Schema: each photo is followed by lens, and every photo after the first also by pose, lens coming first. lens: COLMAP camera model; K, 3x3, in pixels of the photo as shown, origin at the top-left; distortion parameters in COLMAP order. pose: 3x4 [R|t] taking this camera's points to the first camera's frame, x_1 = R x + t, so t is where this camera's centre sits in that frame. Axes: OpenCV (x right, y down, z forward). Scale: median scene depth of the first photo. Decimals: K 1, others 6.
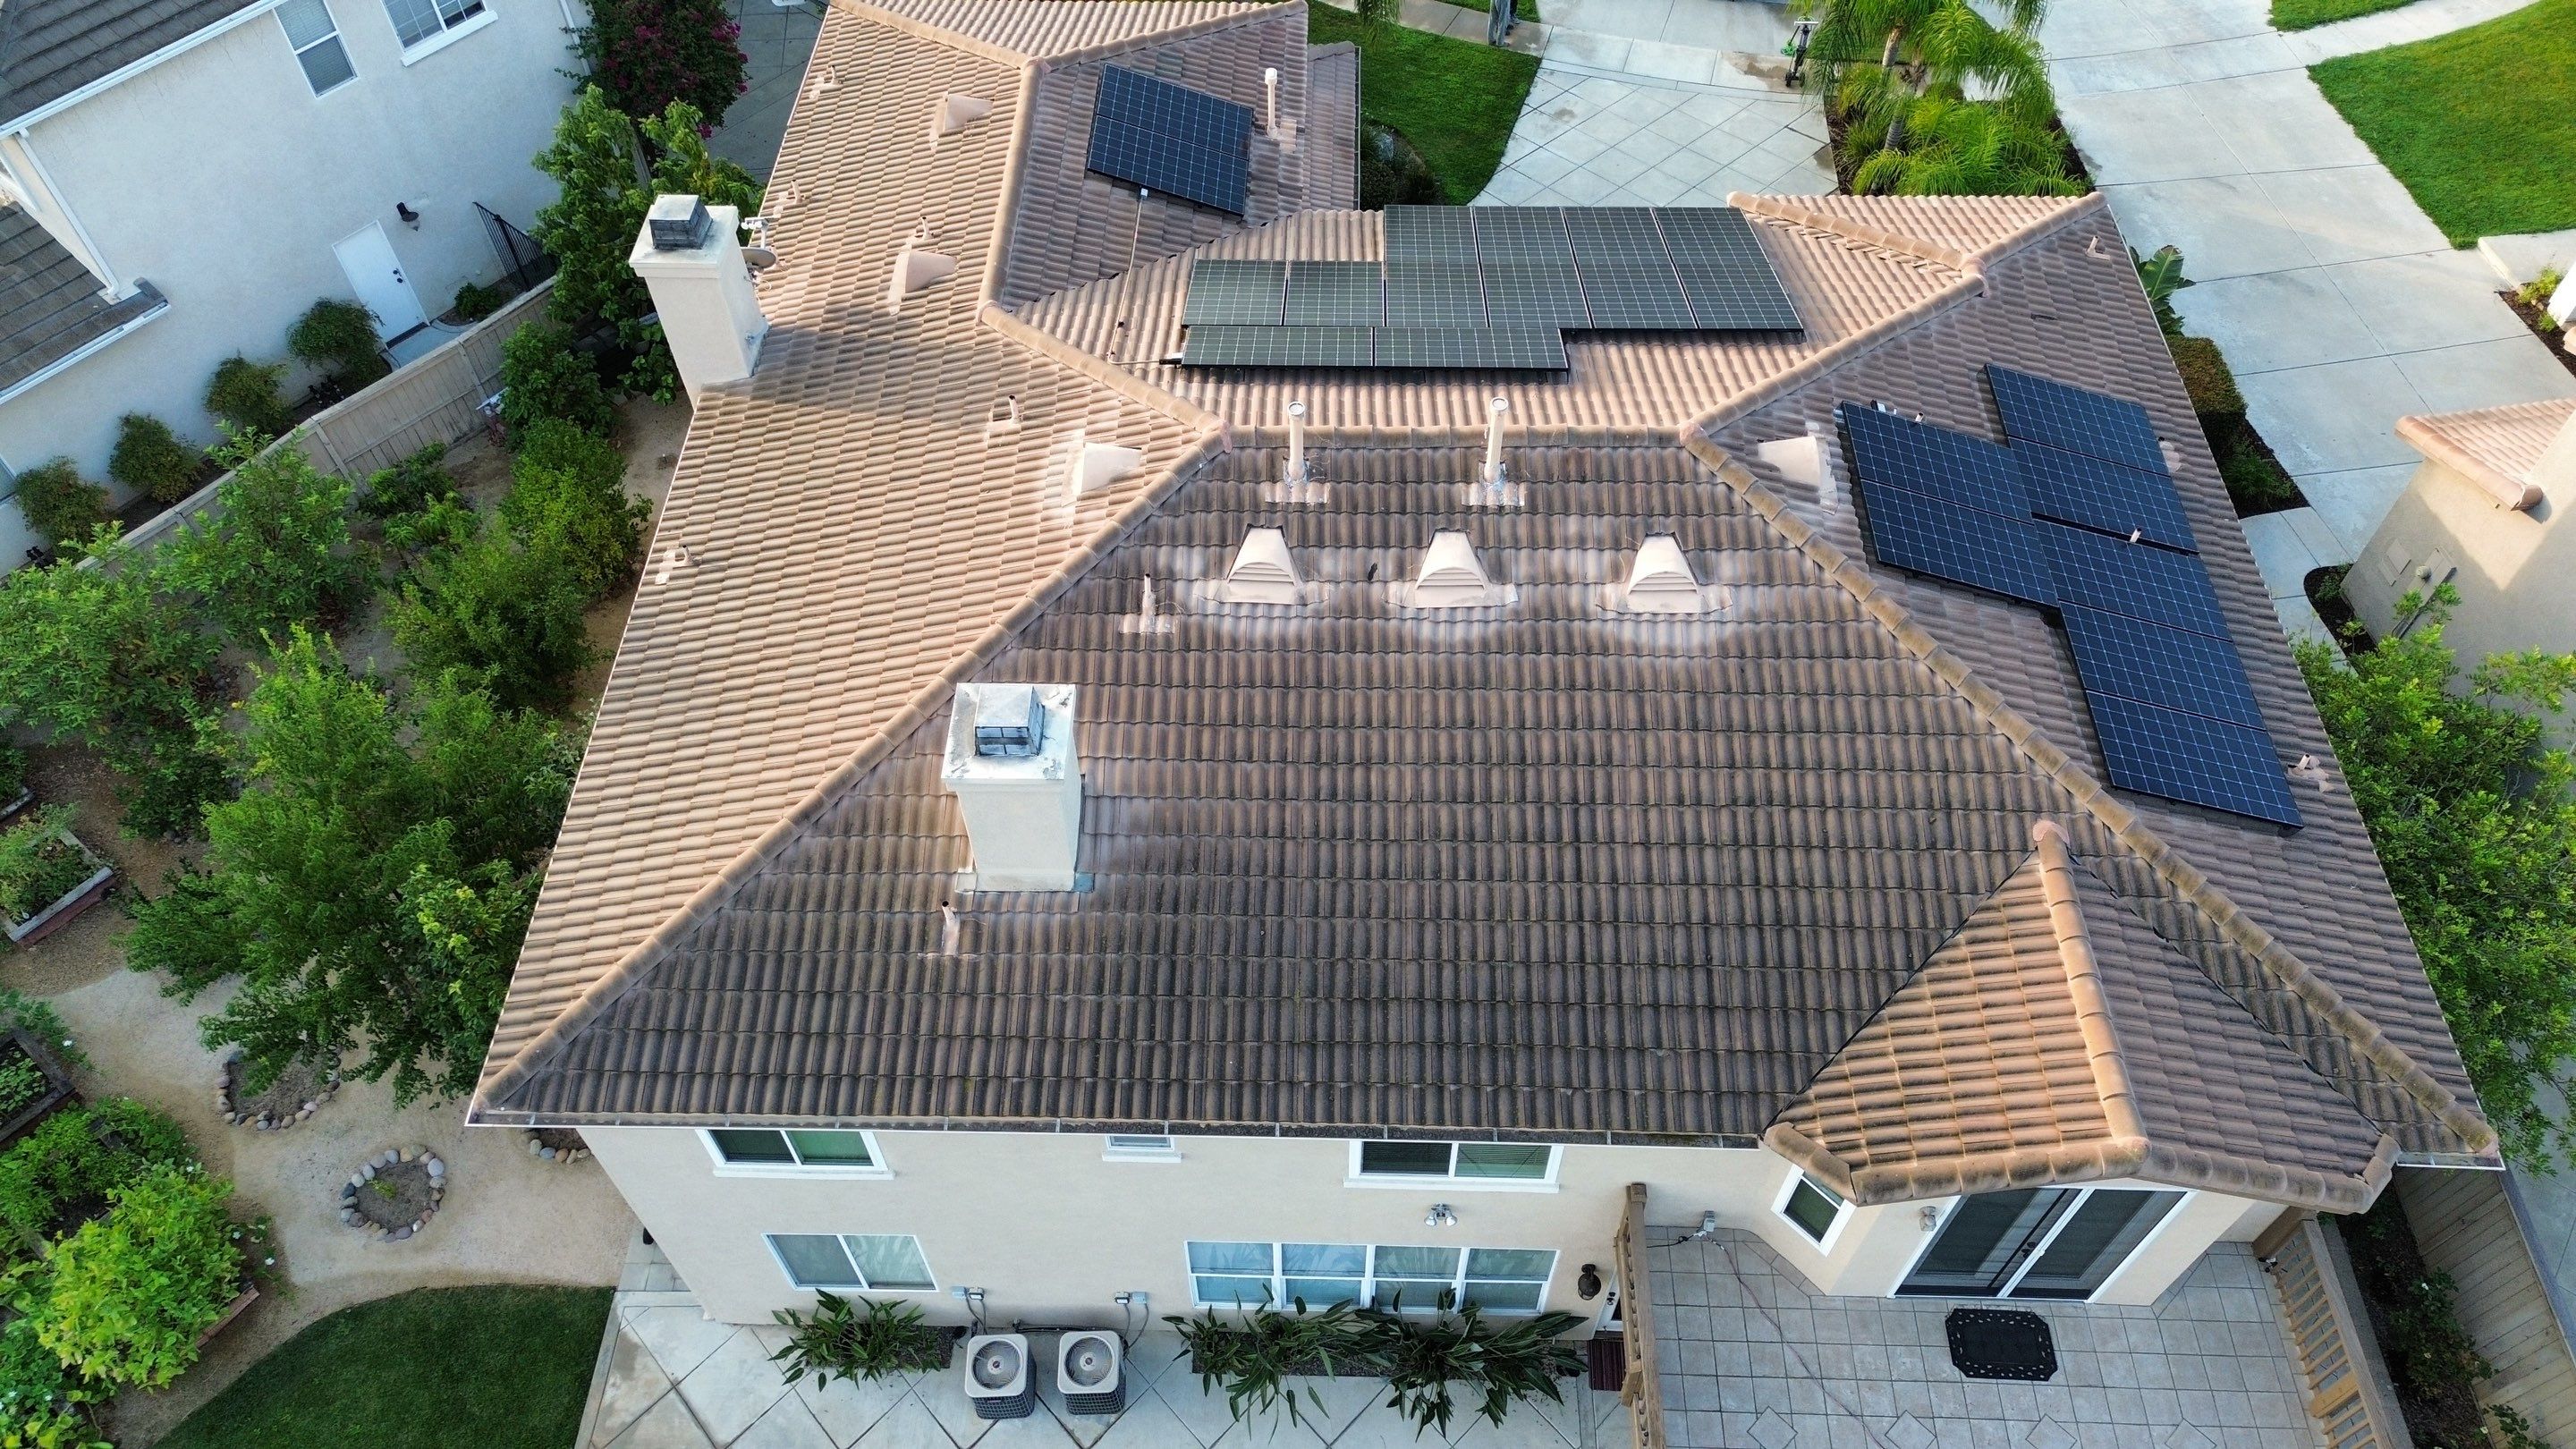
lens RADIAL K [[1809.3, 0, 1281.1], [0, 1809.3, 769.9], [0, 0, 1]] dist [0.111083, -0.099464]
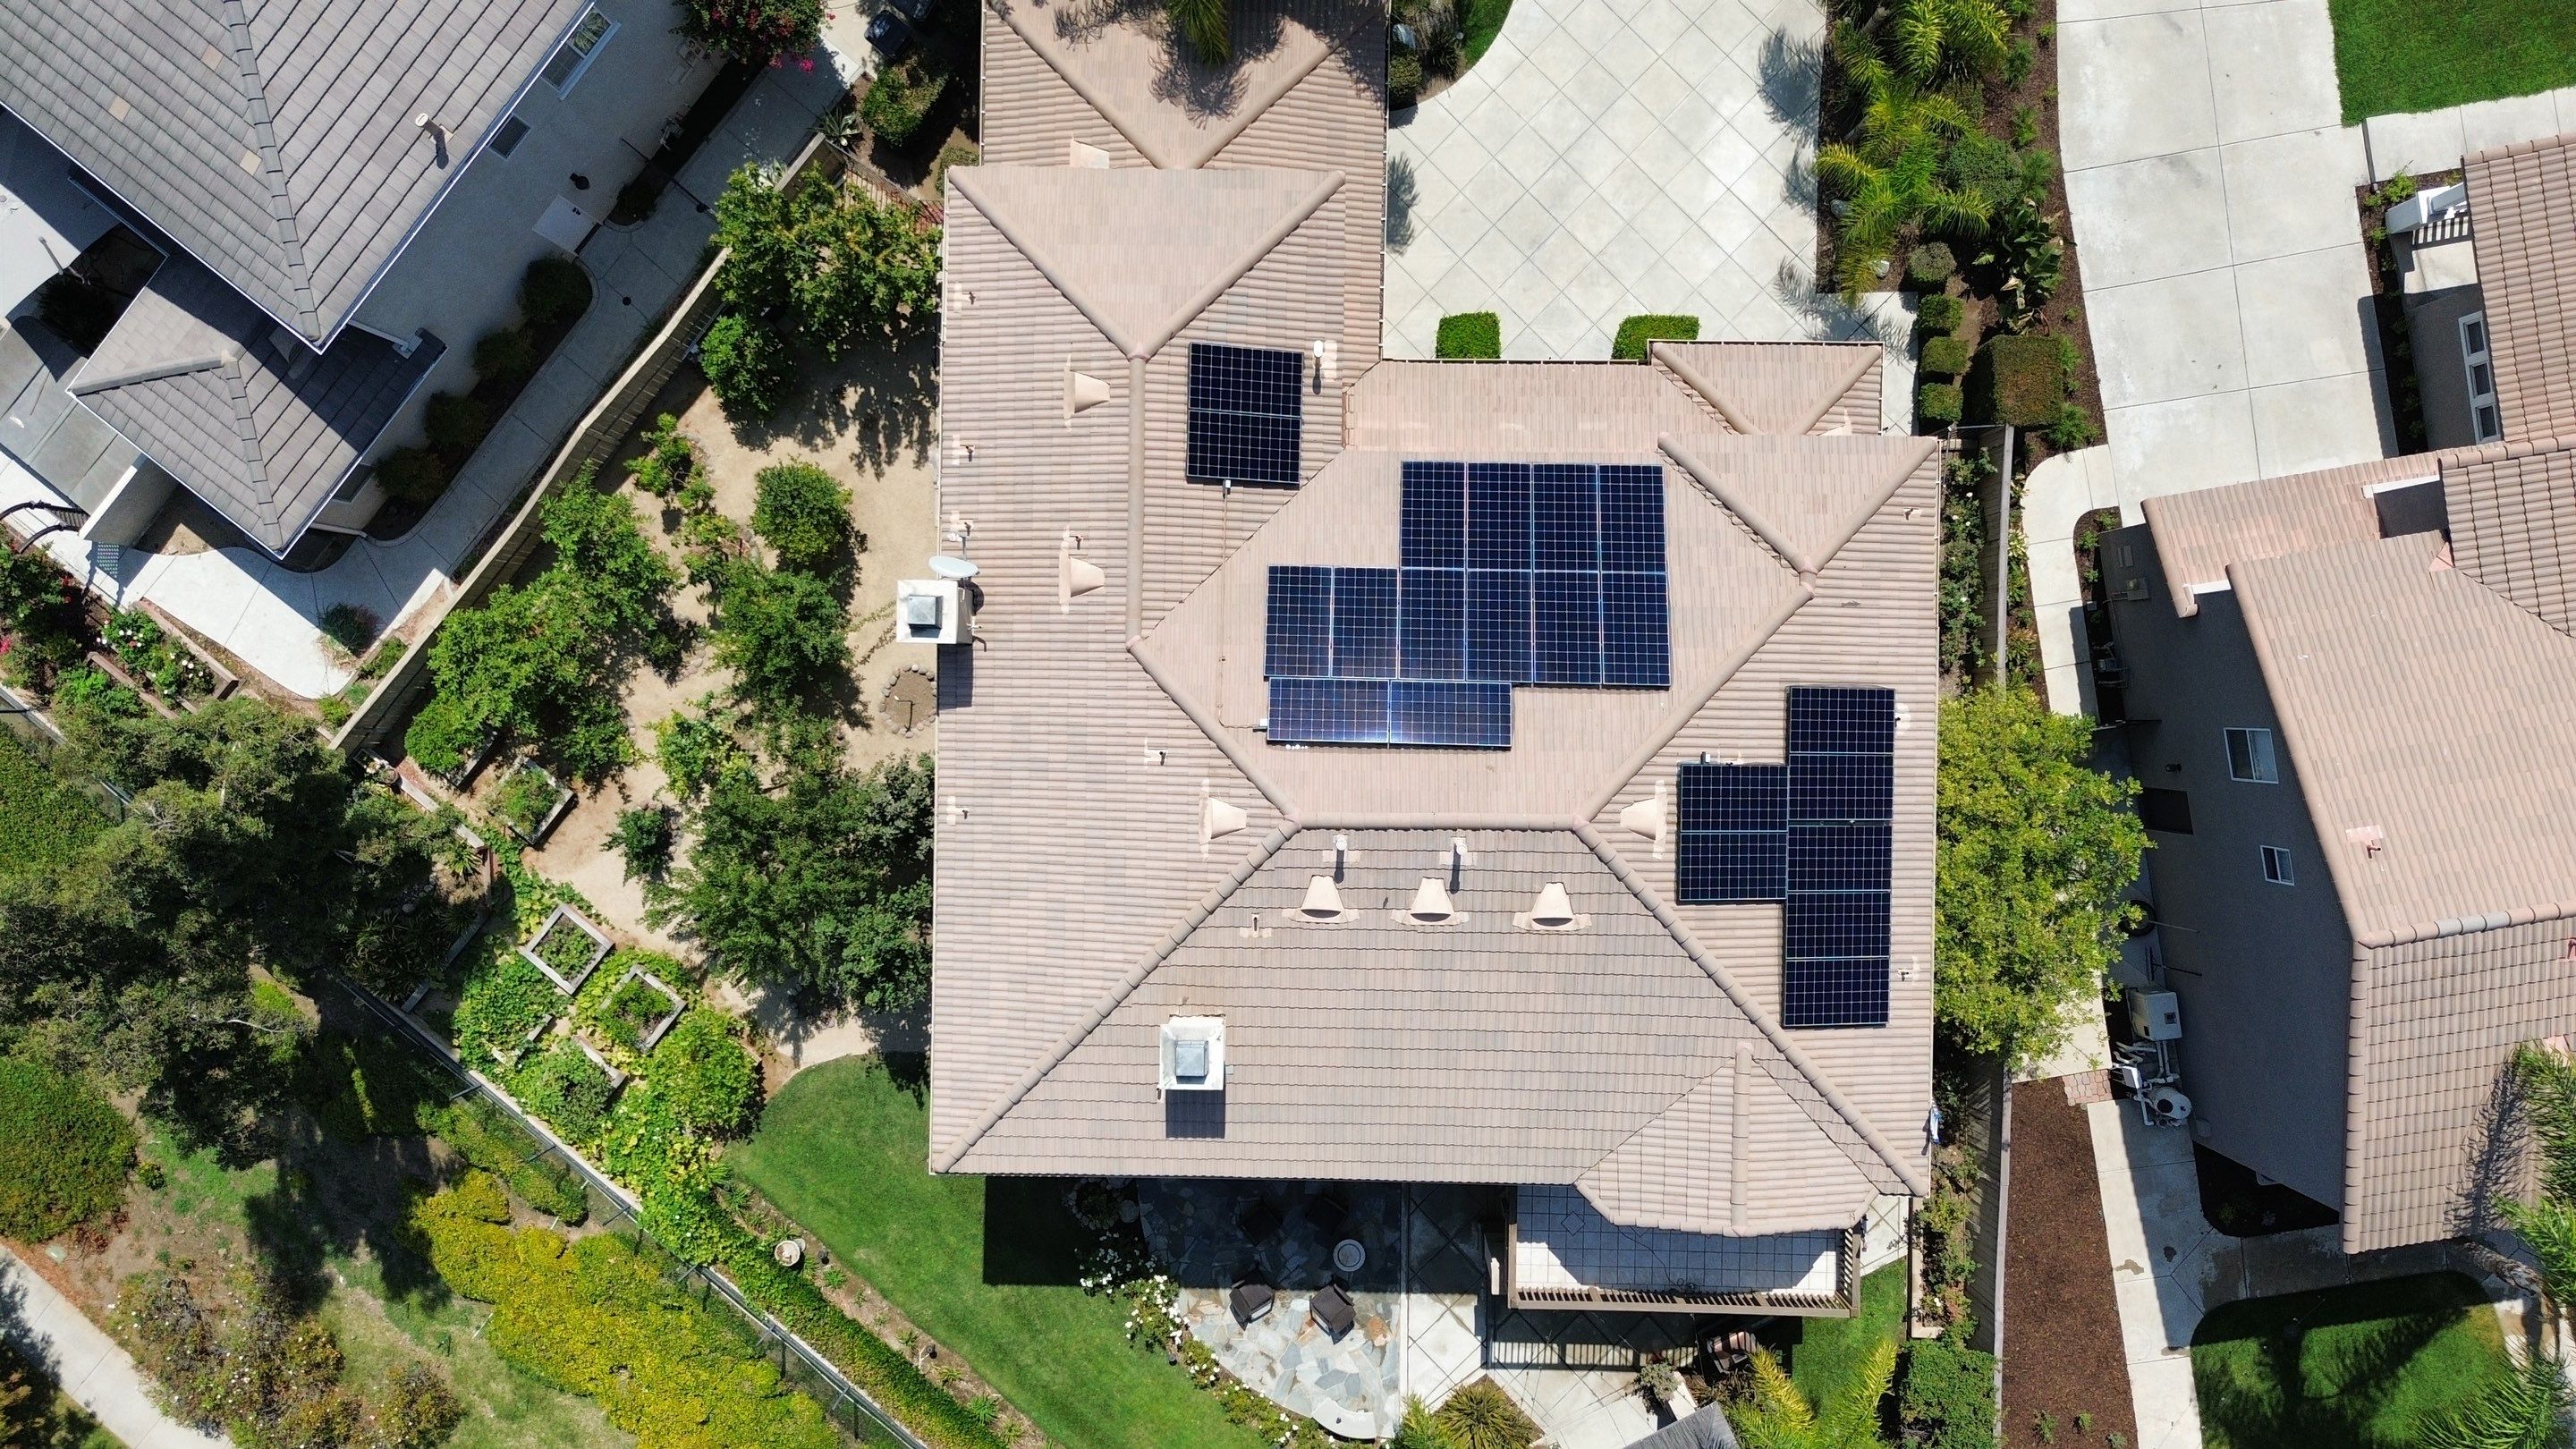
lens RADIAL K [[1809.3, 0, 1281.1], [0, 1809.3, 769.9], [0, 0, 1]] dist [0.111083, -0.099464]
pose [[0.999890, -0.011199, -0.009727, -0.030676], [0.014818, 0.783920, 0.620686, -1.272129], [0.000674, -0.620761, 0.783999, -0.268801]]
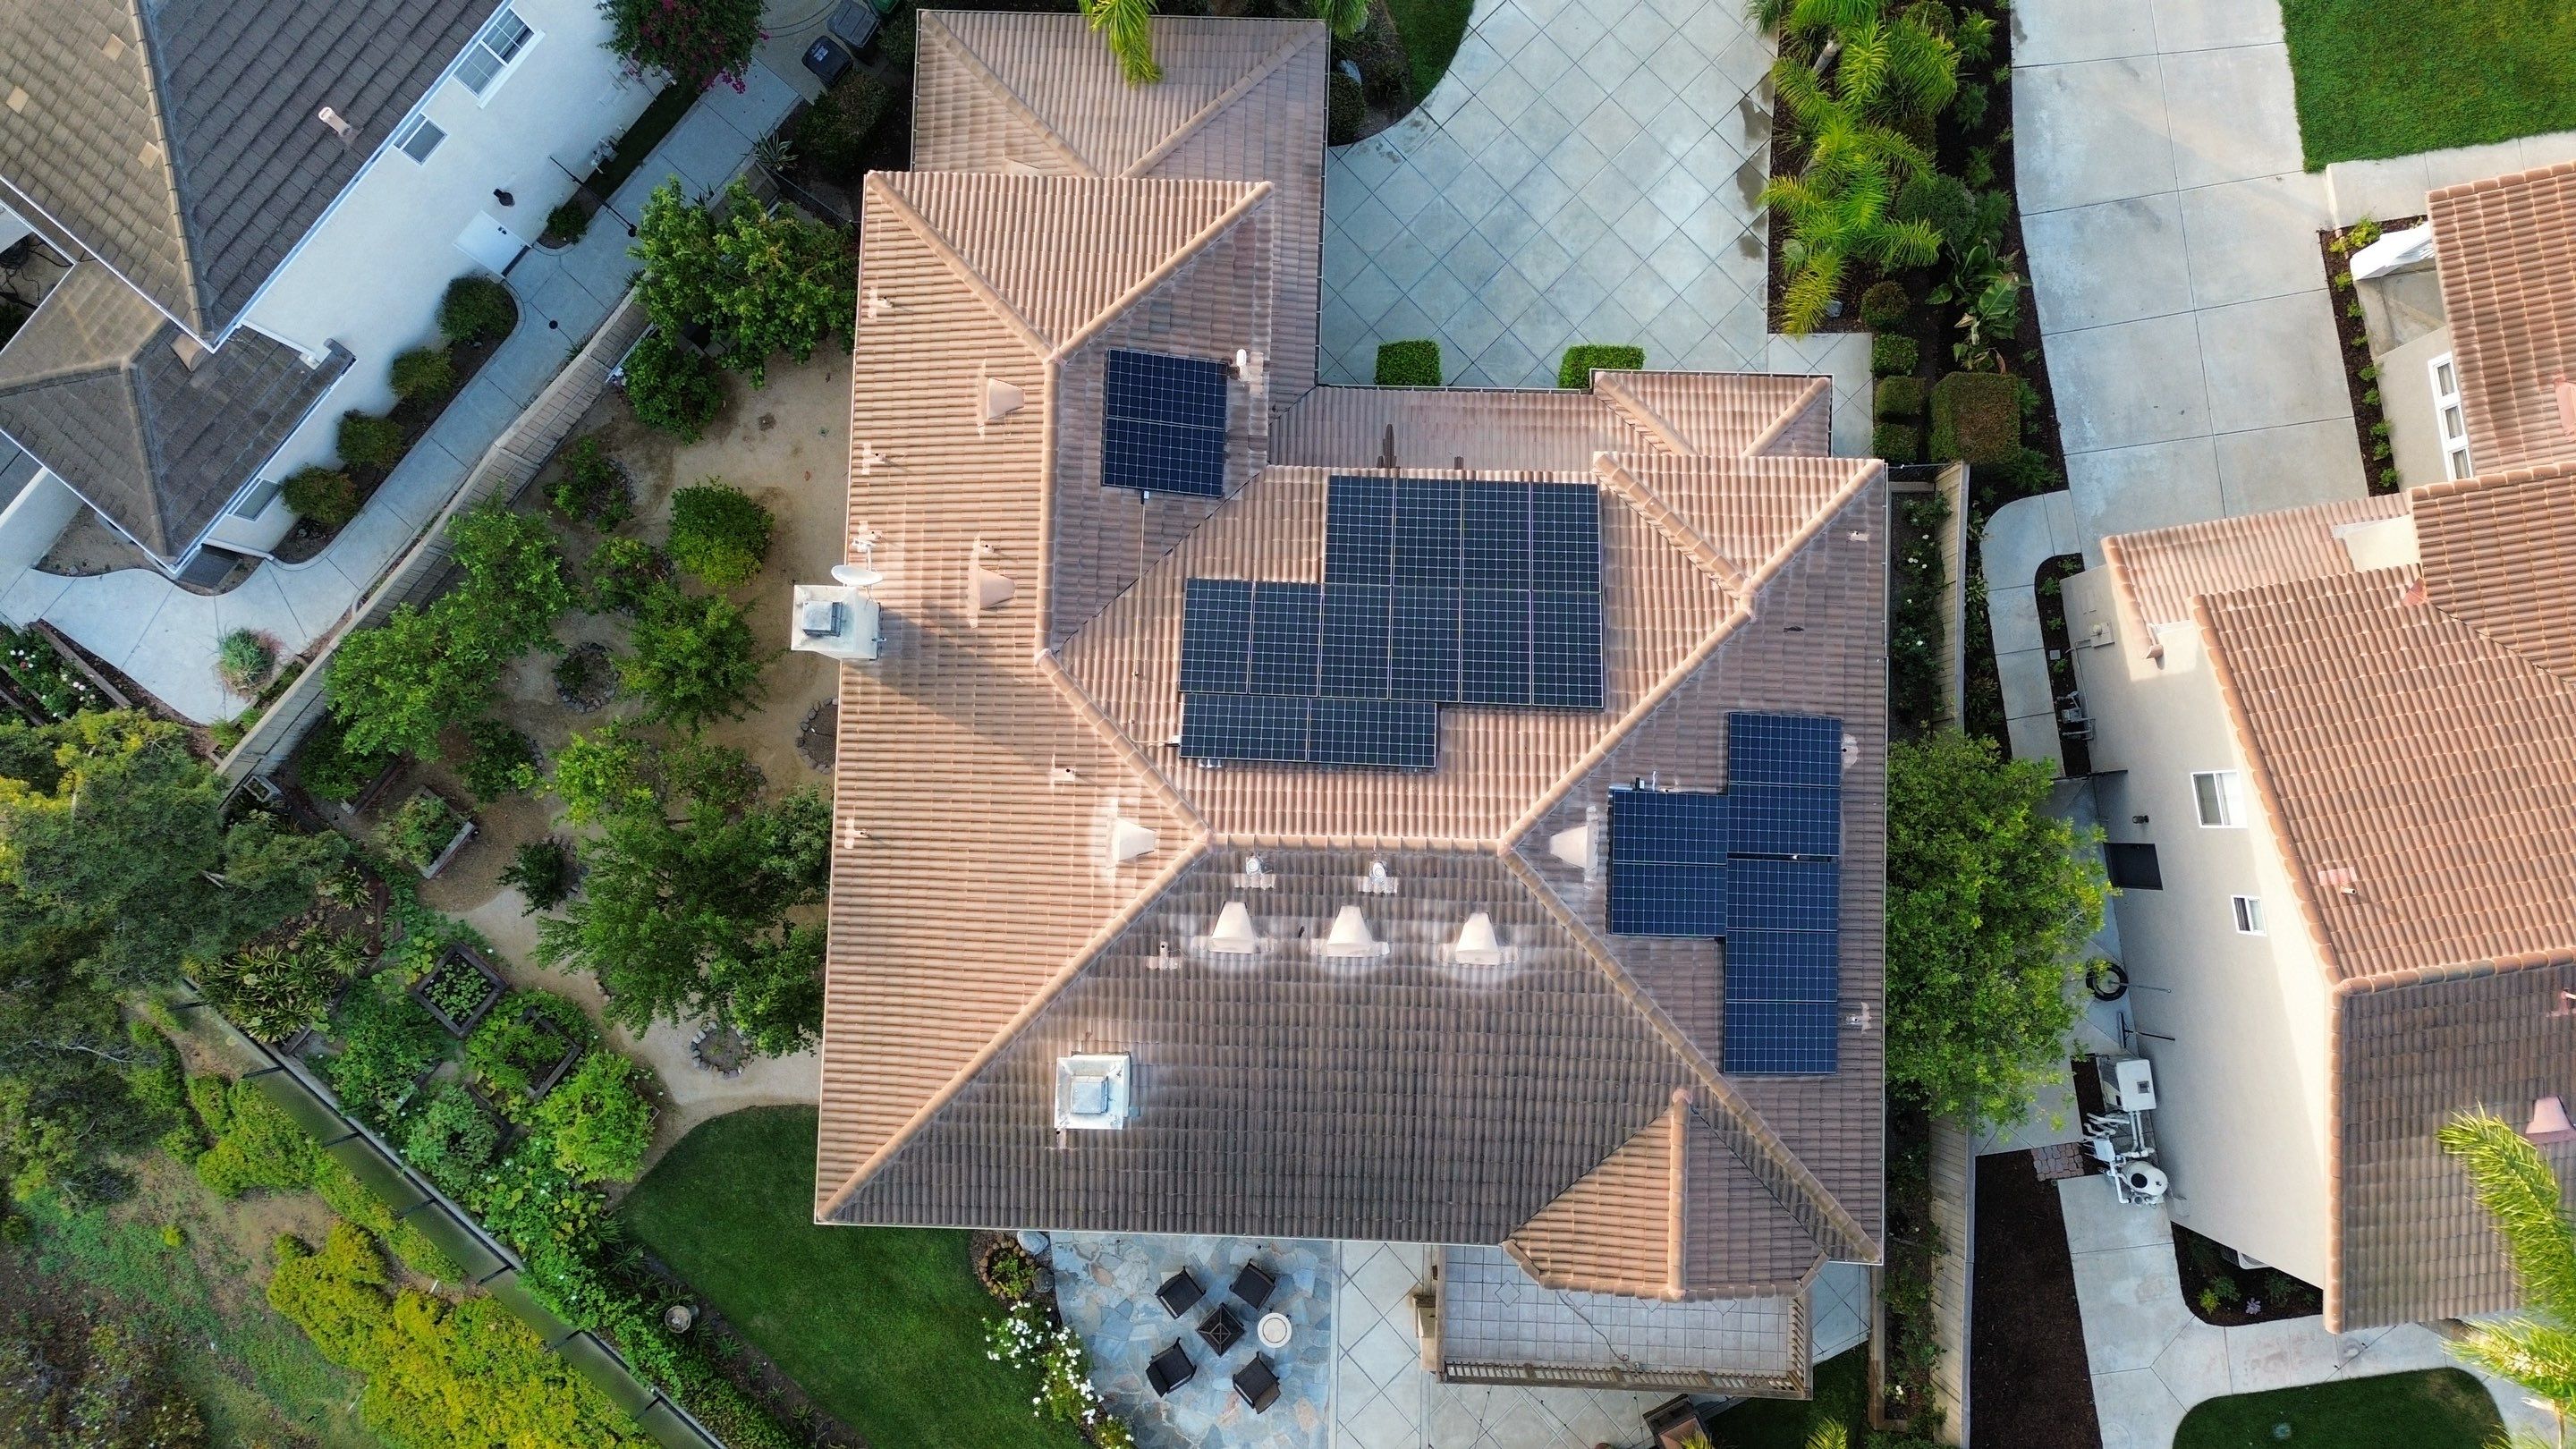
lens RADIAL K [[1809.3, 0, 1281.1], [0, 1809.3, 769.9], [0, 0, 1]] dist [0.111083, -0.099464]
pose [[0.999892, 0.004145, -0.014091, 0.054509], [0.004533, 0.825418, 0.564504, -1.141152], [0.013971, -0.564507, 0.825310, -0.256300]]
